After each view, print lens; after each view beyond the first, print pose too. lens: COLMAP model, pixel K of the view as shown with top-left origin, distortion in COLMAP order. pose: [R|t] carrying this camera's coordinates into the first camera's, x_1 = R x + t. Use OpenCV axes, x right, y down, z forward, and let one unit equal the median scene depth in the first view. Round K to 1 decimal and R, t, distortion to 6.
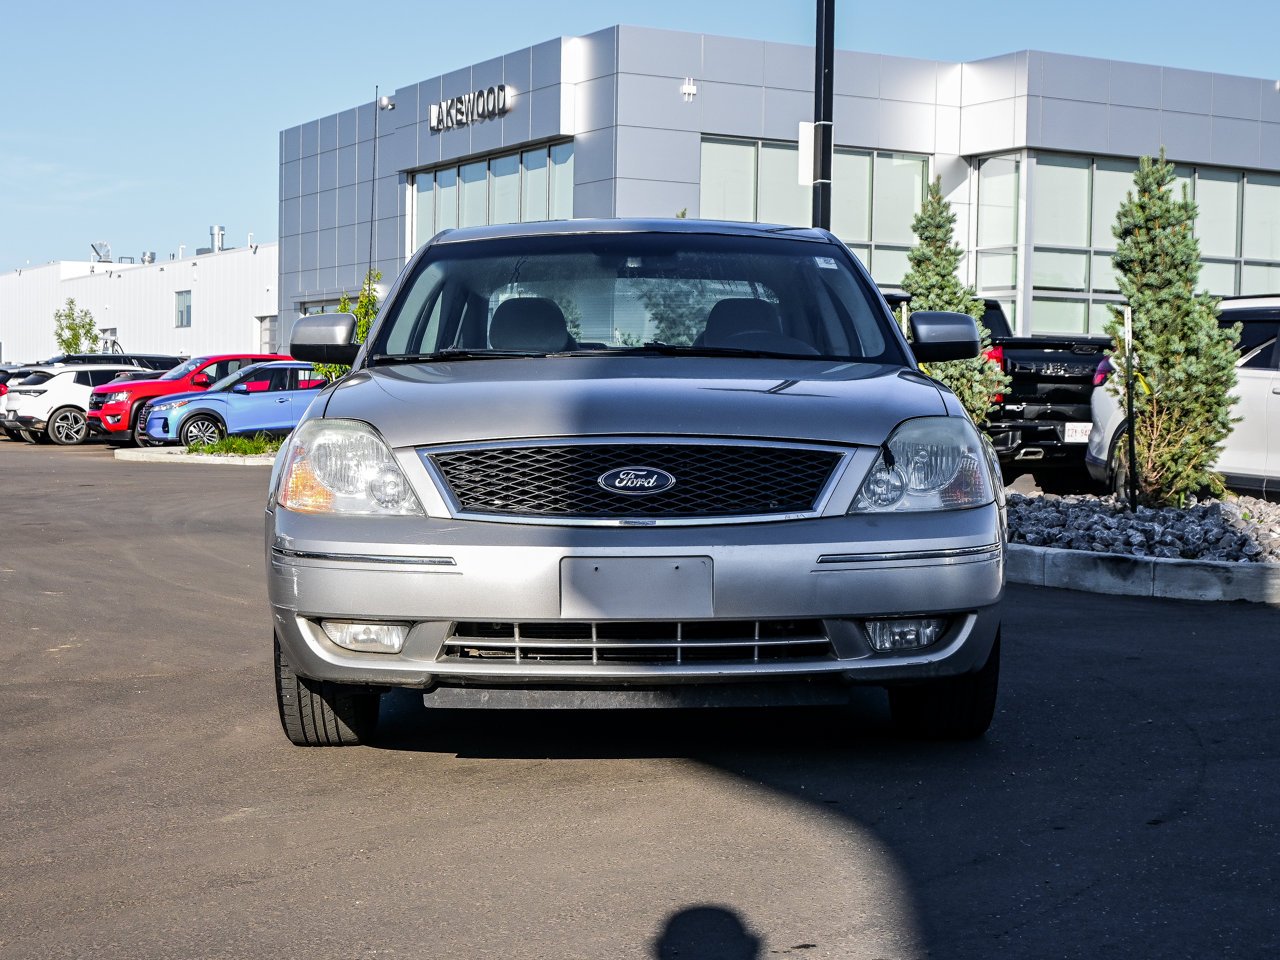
lens RADIAL K [[2197.8, 0, 676.7], [0, 2197.8, 528.4], [0, 0, 1]] dist [-0.243128, 1.936006]
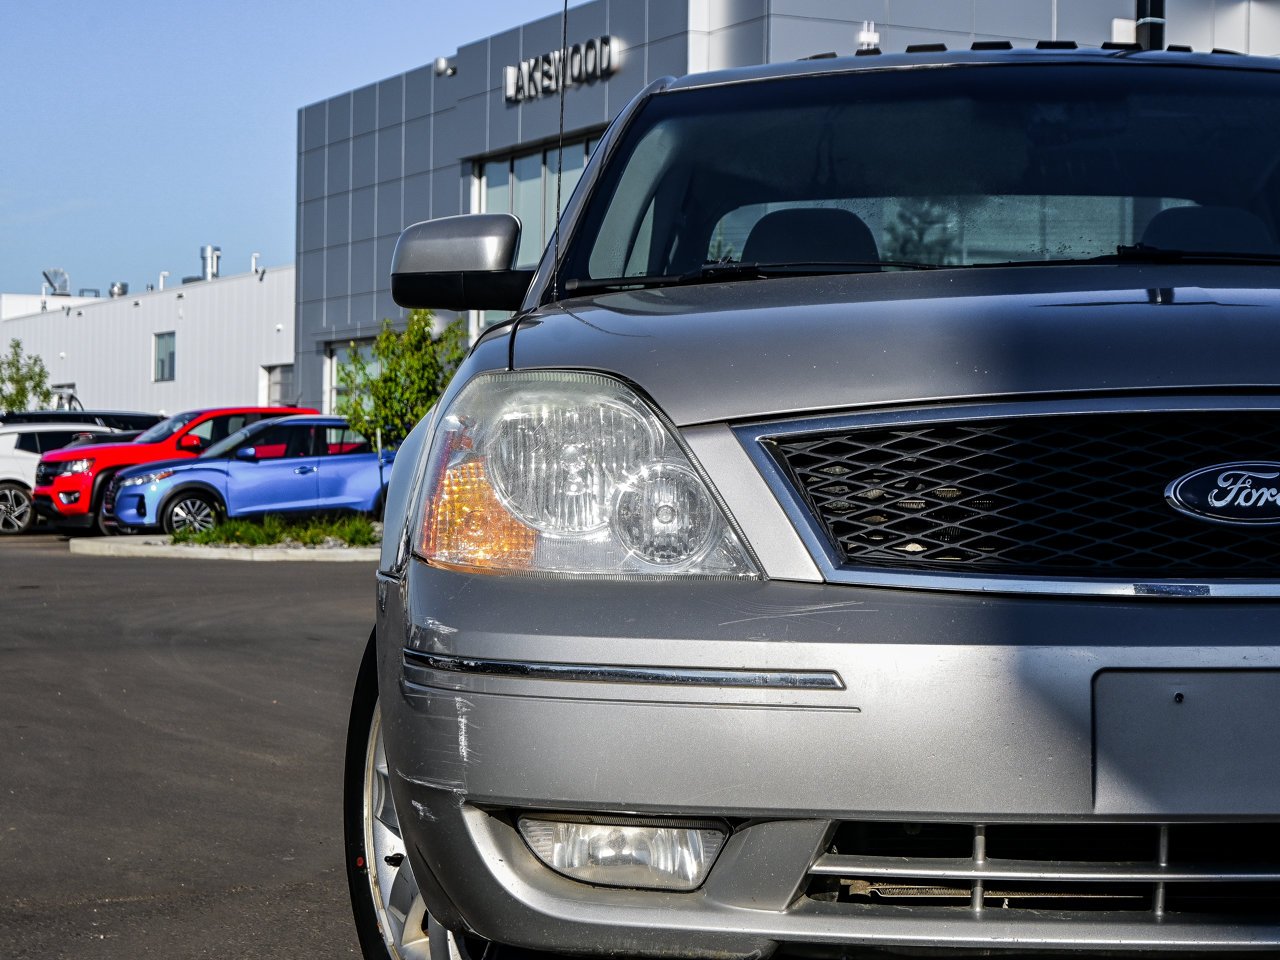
lens RADIAL K [[2878.3, 0, 640.0], [0, 2878.3, 480.0], [0, 0, 1]] dist [0.031669, 0.221794]
pose [[0.998352, -0.004005, -0.057249, -0.019863], [0.000515, 0.998147, -0.060847, 0.001873], [0.057387, 0.060718, 0.996504, 0.079581]]
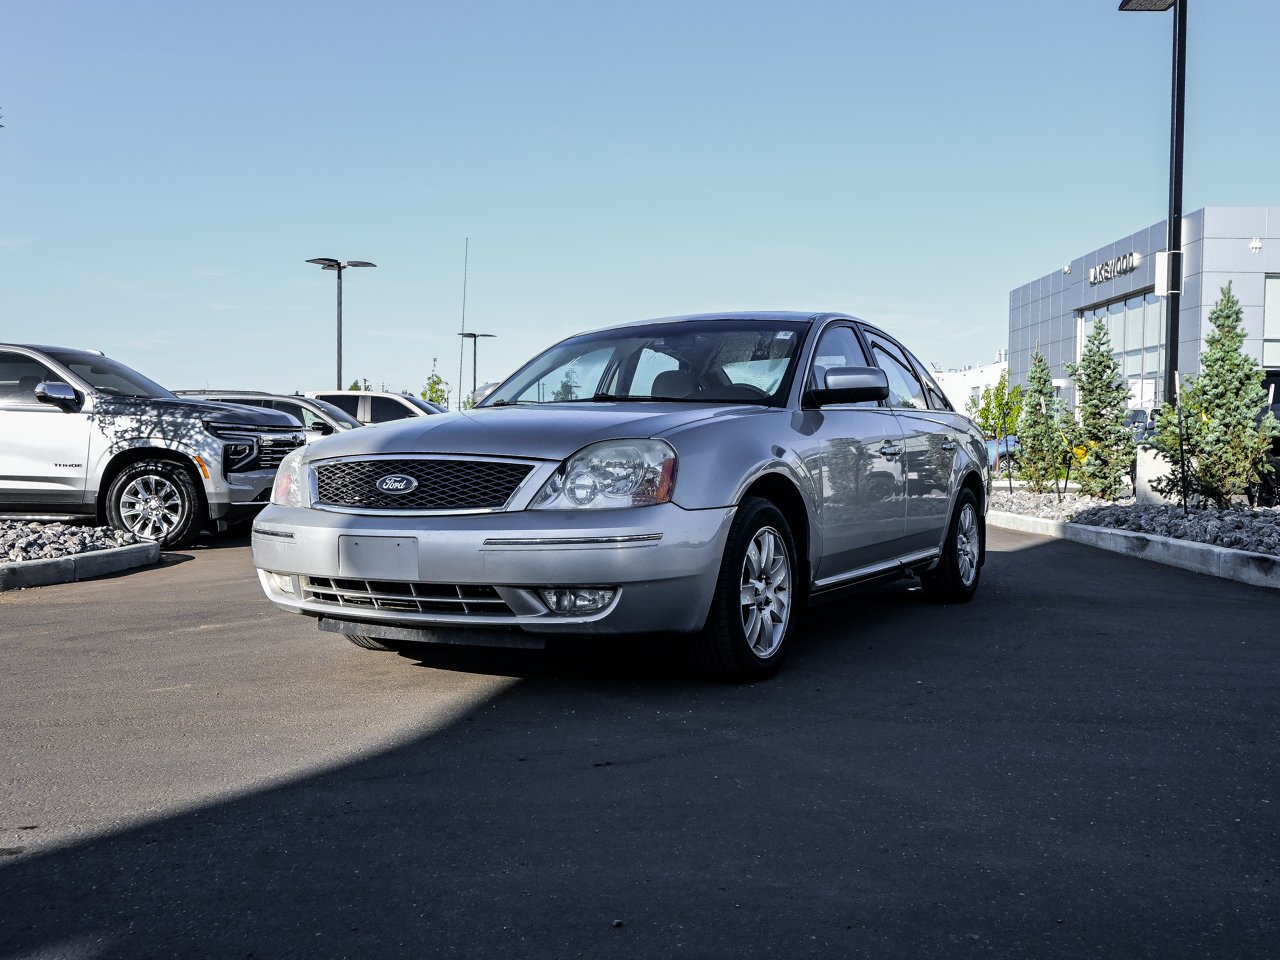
lens RADIAL K [[1228.3, 0, 640.0], [0, 1228.3, 480.0], [0, 0, 1]] dist [-0.035701, -0.005950]
pose [[0.856442, 0.006145, -0.516207, 0.100517], [-0.025023, 0.999248, -0.029621, -0.000829], [0.515637, 0.038286, 0.855951, 0.072001]]
